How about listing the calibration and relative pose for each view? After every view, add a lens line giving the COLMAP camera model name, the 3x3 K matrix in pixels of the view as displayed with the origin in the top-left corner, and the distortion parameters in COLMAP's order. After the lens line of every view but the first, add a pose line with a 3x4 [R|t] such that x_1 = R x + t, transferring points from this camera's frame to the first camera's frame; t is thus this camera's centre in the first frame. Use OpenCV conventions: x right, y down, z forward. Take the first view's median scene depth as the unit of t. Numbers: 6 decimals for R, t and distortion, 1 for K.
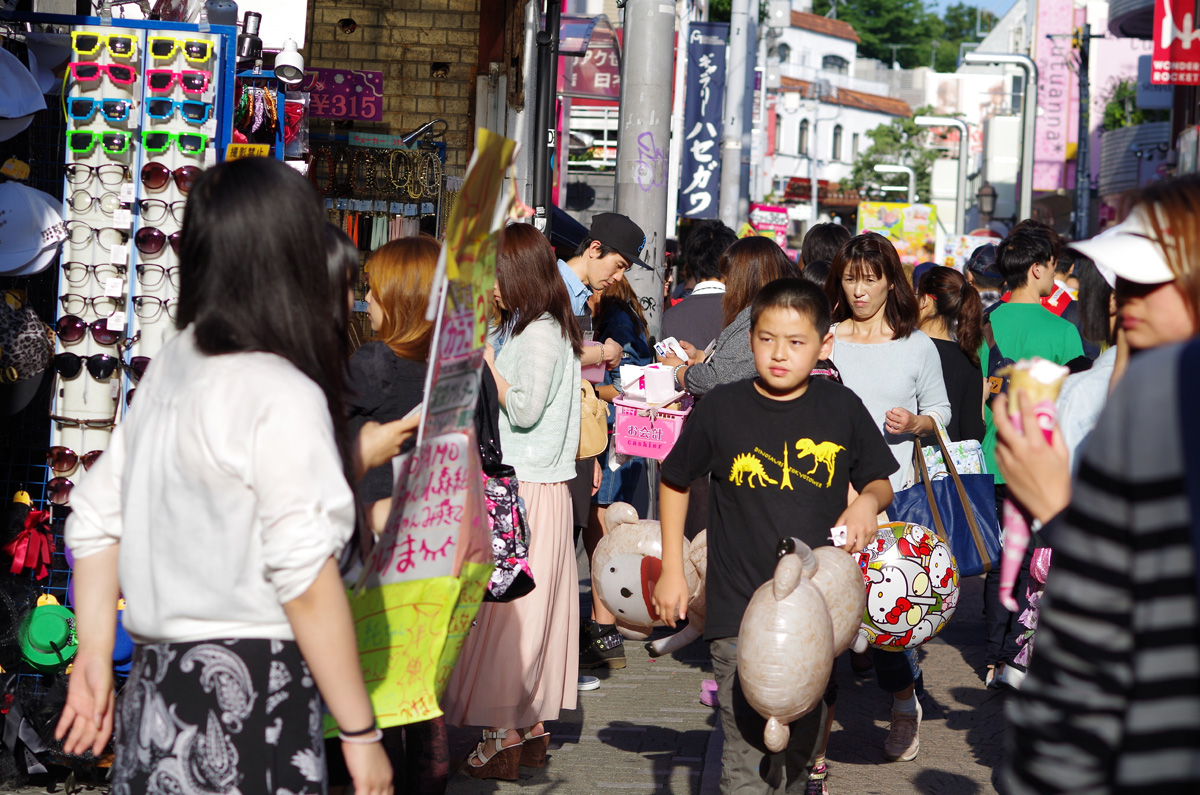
lens RADIAL K [[3622.3, 0, 600.0], [0, 3622.3, 397.5], [0, 0, 1]] dist [0.009119, 0.132839]
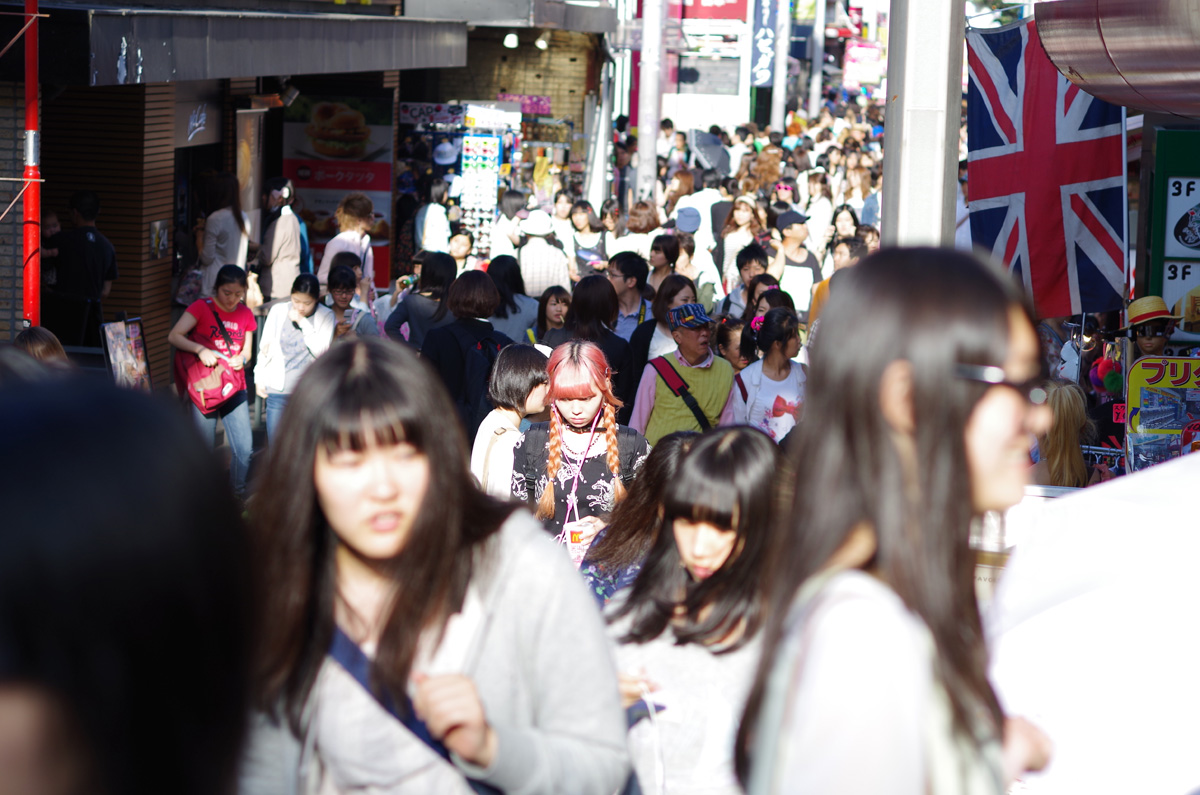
lens RADIAL K [[3622.3, 0, 600.0], [0, 3622.3, 397.5], [0, 0, 1]] dist [0.009119, 0.132839]
pose [[0.997931, 0.008586, -0.063720, 0.151890], [-0.004296, 0.997733, 0.067161, -0.044975], [0.064153, -0.066749, 0.995705, -1.721132]]
